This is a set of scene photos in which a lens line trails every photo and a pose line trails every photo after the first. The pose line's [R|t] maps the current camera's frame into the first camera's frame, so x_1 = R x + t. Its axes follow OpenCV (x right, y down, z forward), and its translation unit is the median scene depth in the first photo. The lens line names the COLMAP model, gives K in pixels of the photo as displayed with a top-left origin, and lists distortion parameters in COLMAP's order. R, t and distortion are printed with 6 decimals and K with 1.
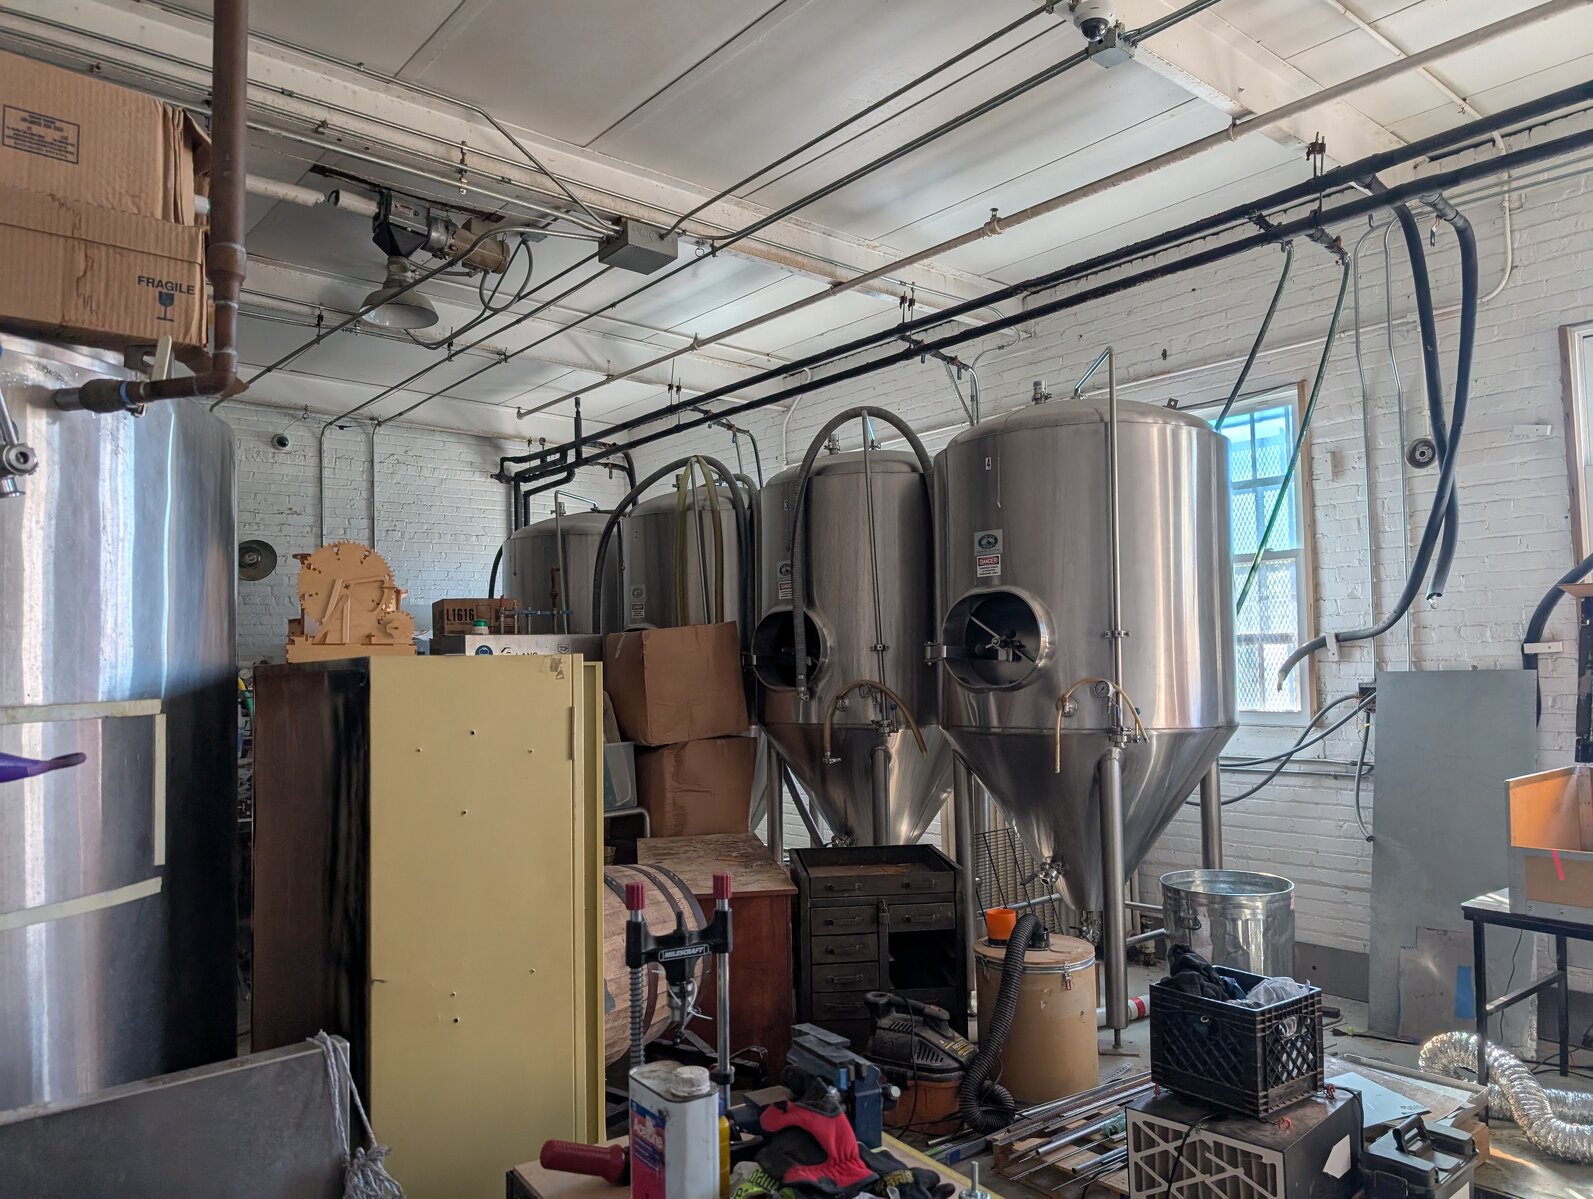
lens RADIAL K [[1155.8, 0, 794.0], [0, 1155.8, 612.5], [0, 0, 1]] dist [0.013269, 0.003607]
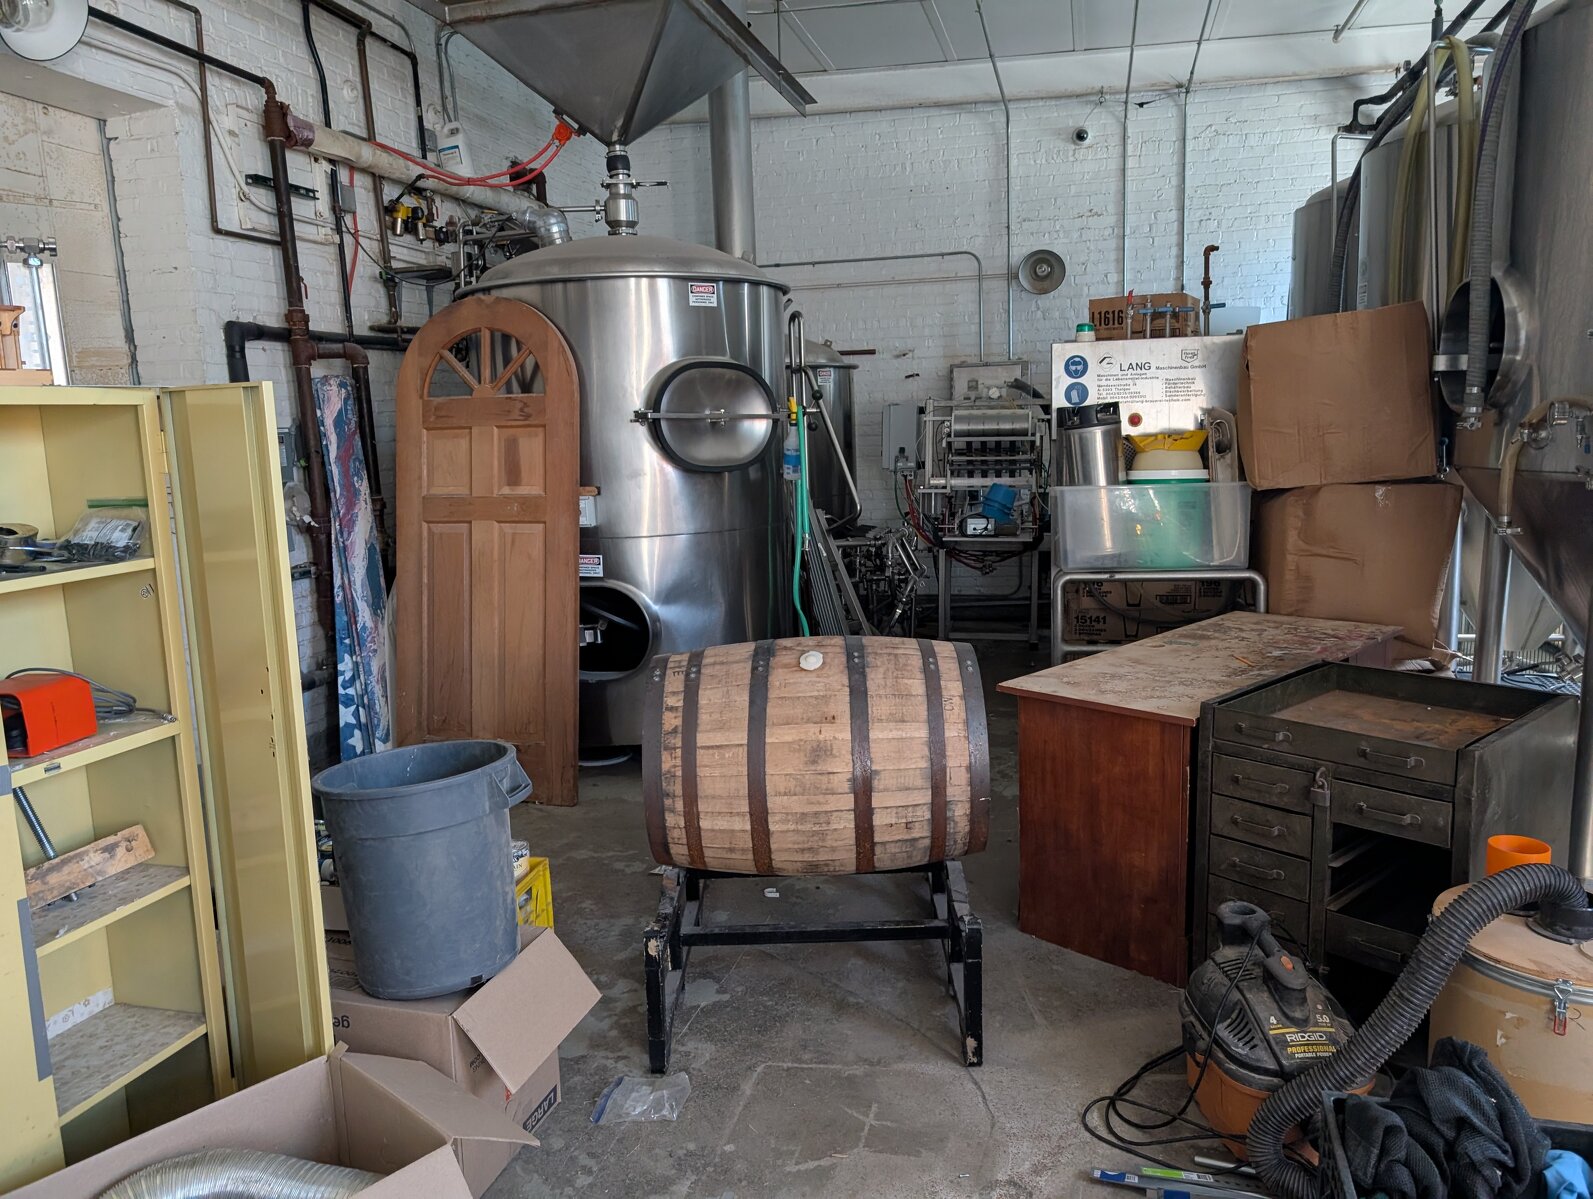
lens RADIAL K [[1155.8, 0, 800.7], [0, 1155.8, 590.8], [0, 0, 1]] dist [0.013269, 0.003607]
pose [[0.597554, 0.124960, -0.792032, 0.195705], [0.055543, 0.978958, 0.196357, 0.013064], [0.799903, -0.161326, 0.578039, 0.231911]]
